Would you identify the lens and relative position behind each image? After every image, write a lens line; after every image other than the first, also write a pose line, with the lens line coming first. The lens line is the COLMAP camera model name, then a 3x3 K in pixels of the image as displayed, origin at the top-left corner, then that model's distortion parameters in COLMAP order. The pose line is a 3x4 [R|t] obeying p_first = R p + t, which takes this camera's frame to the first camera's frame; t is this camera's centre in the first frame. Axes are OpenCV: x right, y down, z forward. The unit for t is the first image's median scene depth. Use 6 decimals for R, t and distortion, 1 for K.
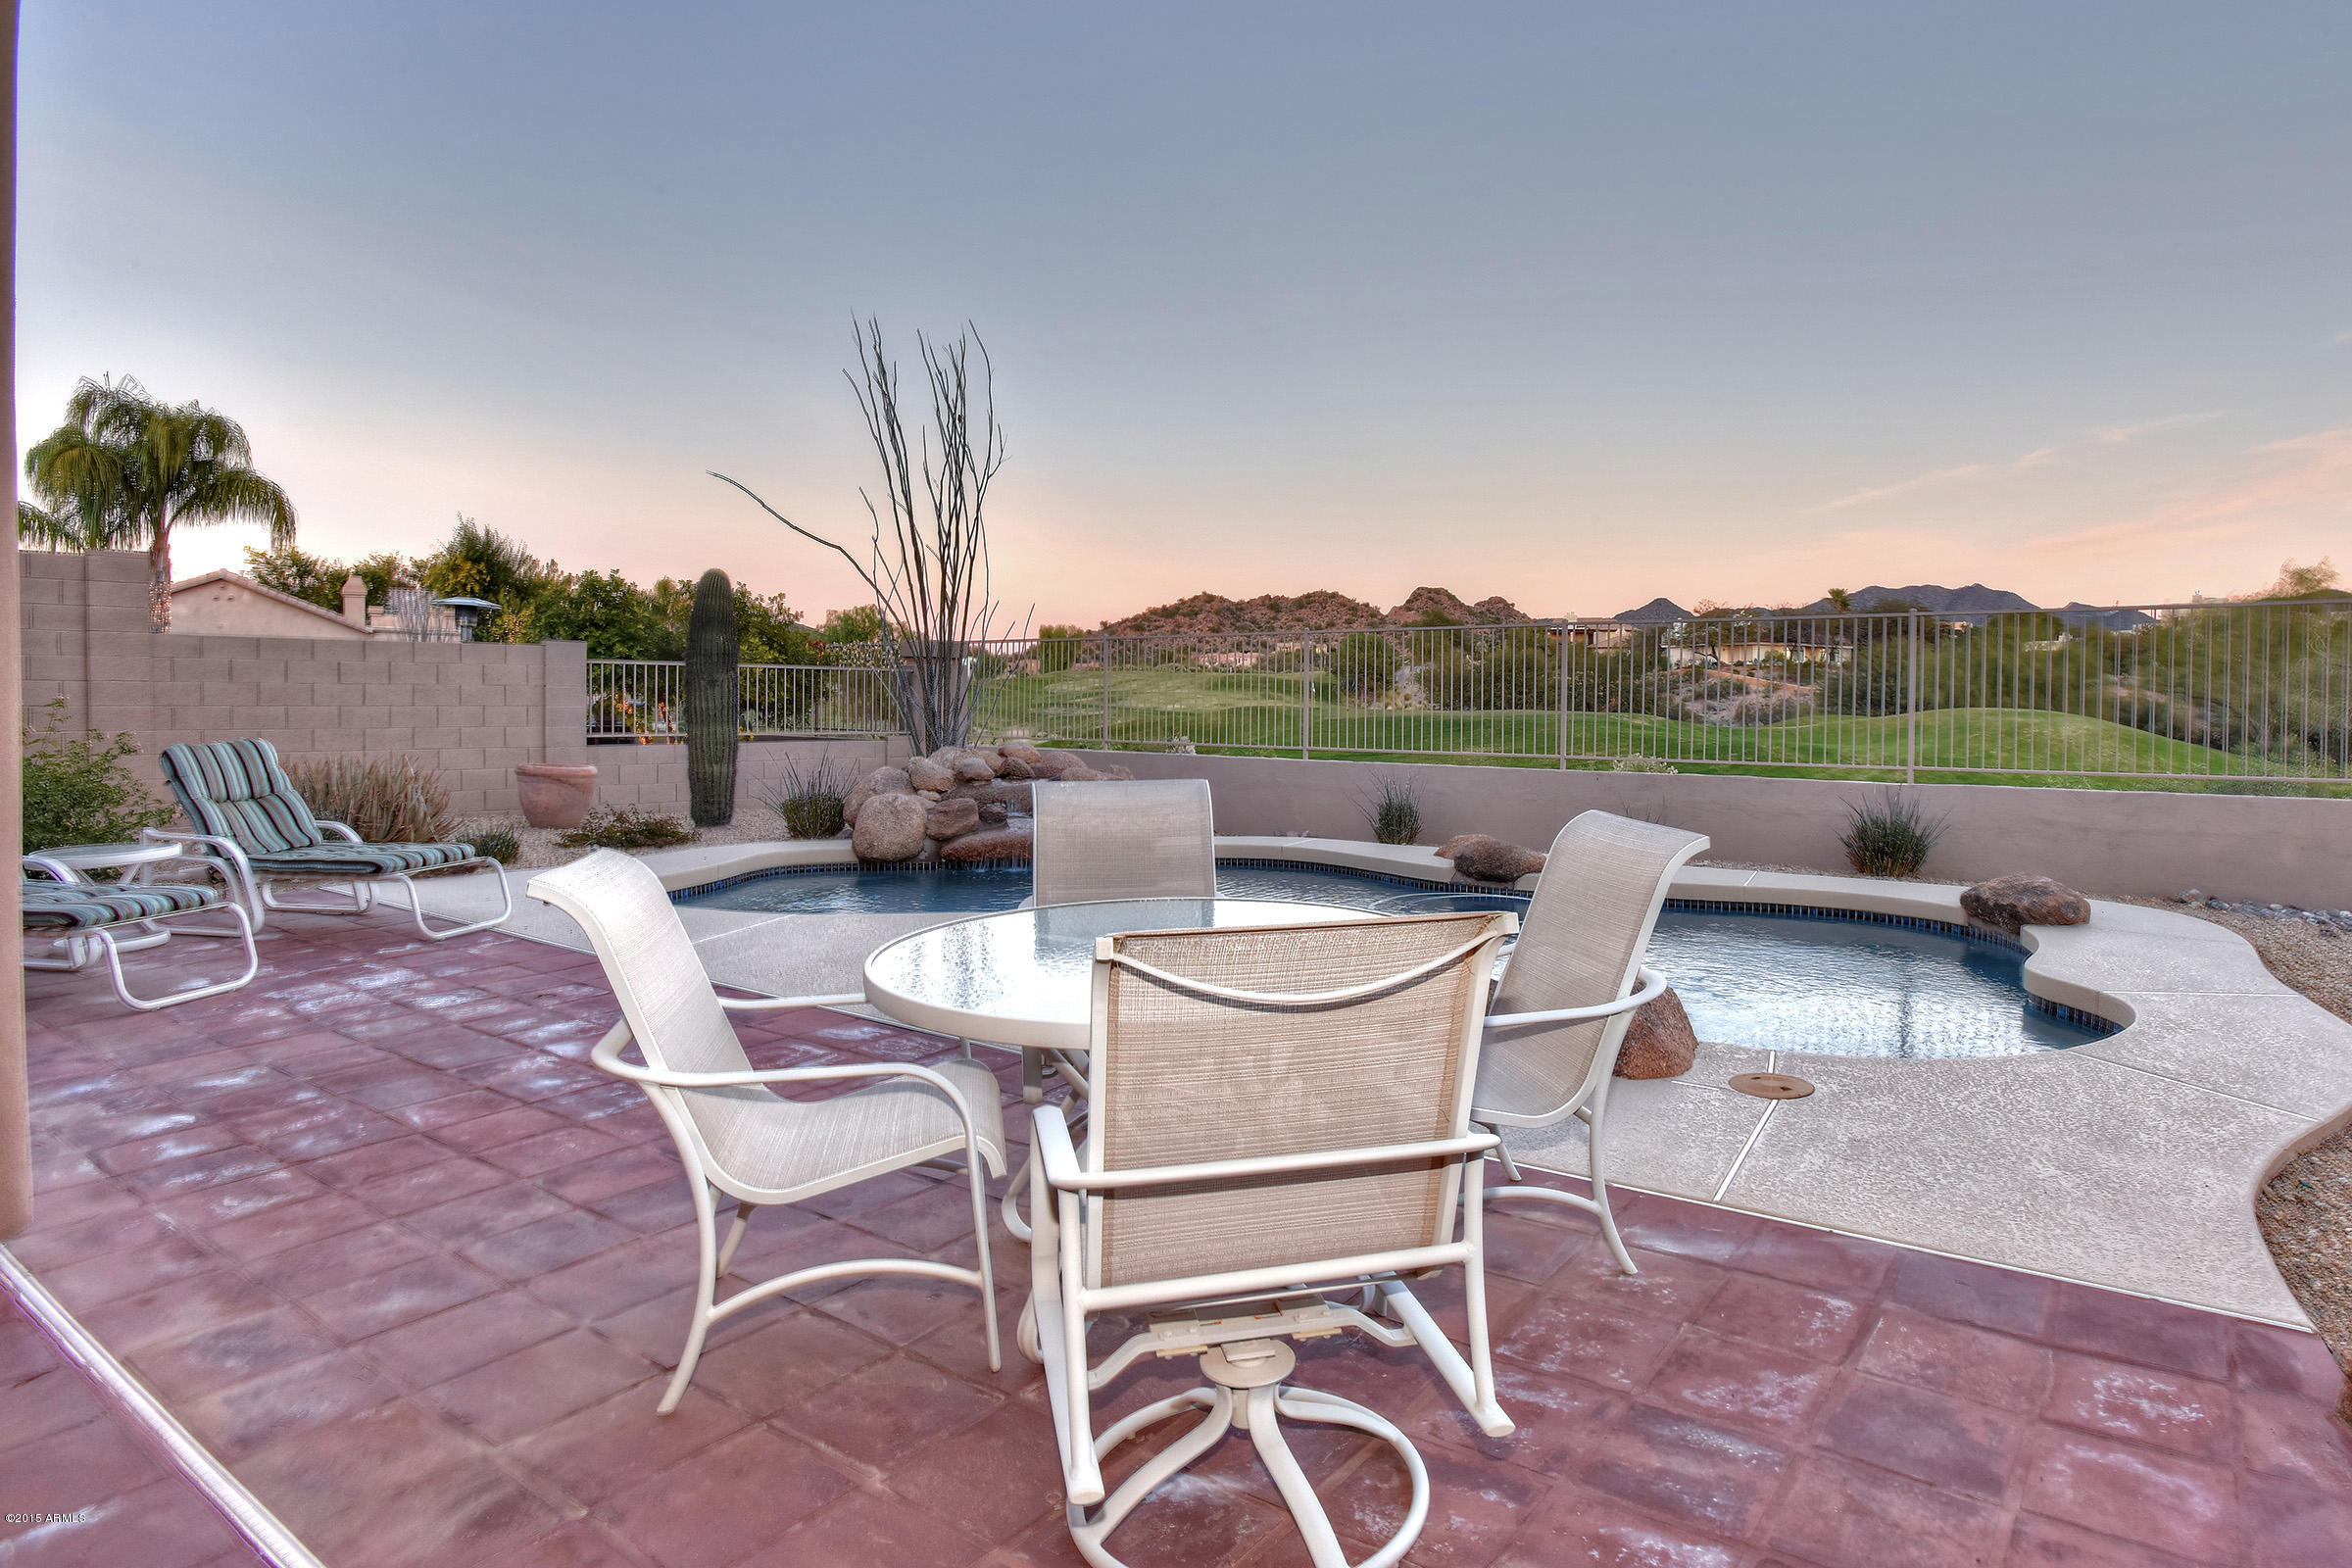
lens RADIAL K [[1459.5, 0, 1176.0], [0, 1459.5, 784.0], [0, 0, 1]] dist [-0.033926, 0.002033]
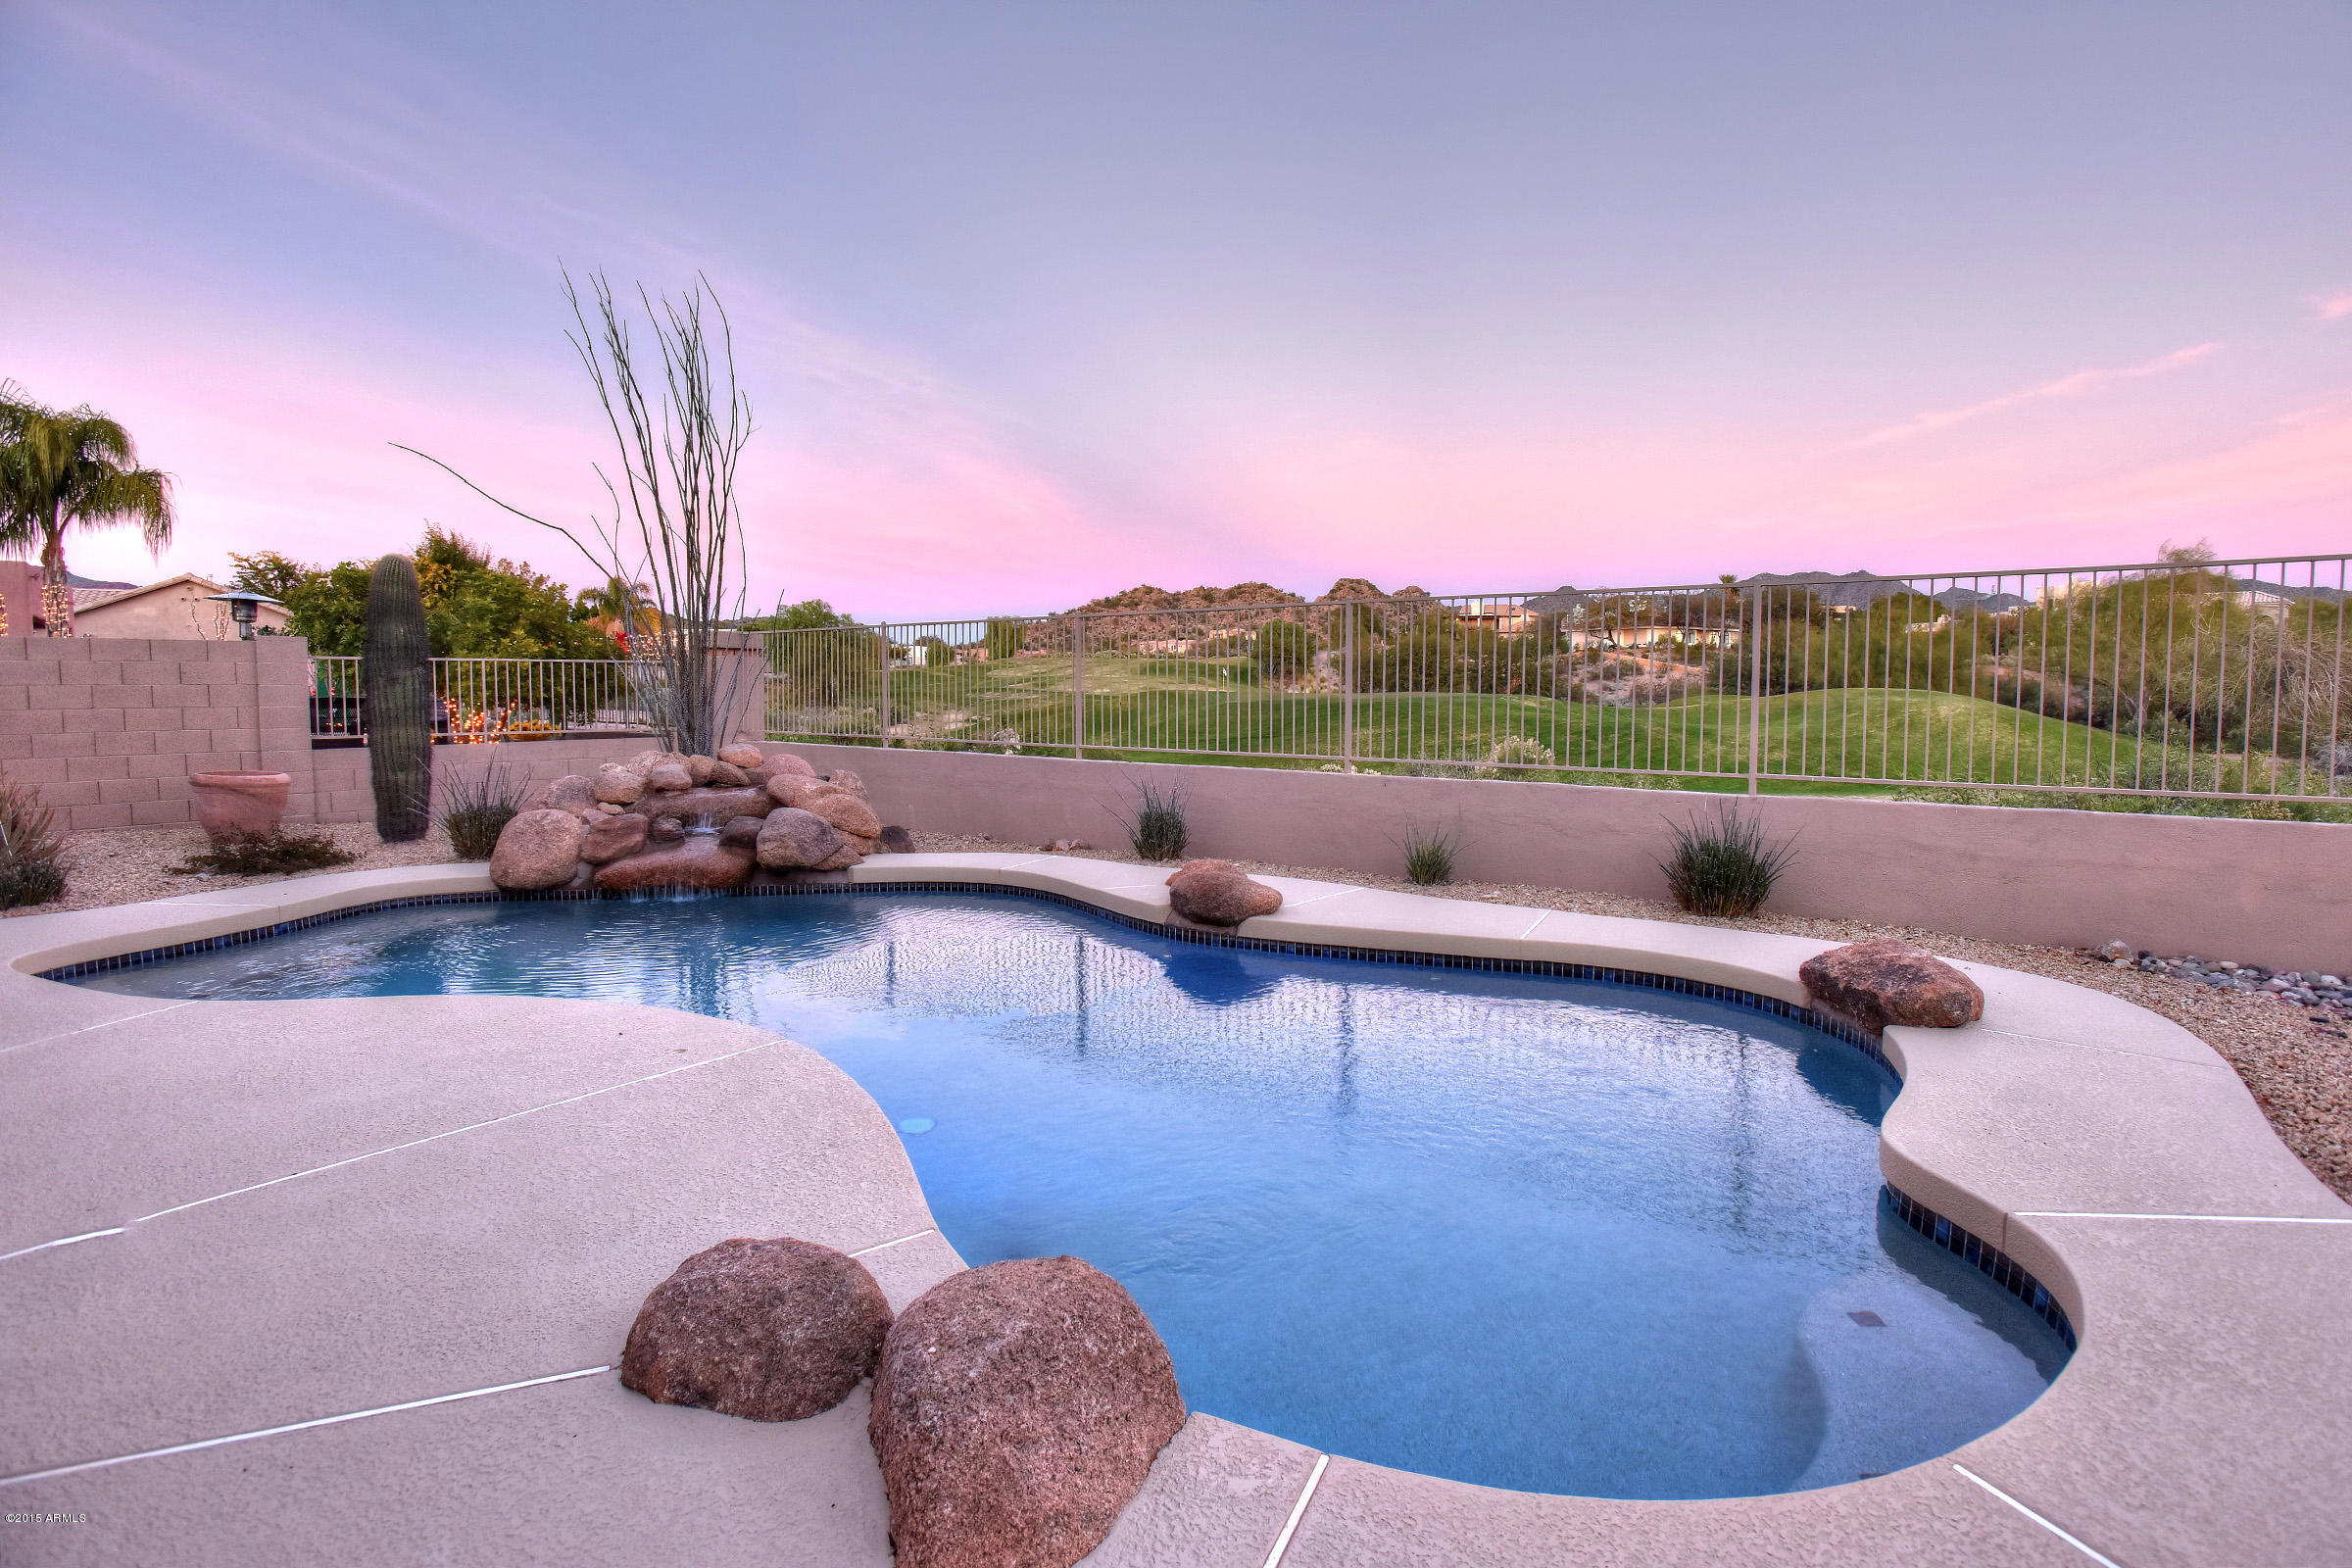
lens RADIAL K [[1194.4, 0, 1176.0], [0, 1194.4, 784.0], [0, 0, 1]] dist [-0.045859, 0.011969]
pose [[0.999683, -0.006031, -0.024429, 0.082196], [0.006752, 0.999541, 0.029537, -0.011220], [0.024240, -0.029692, 0.999265, 0.135904]]
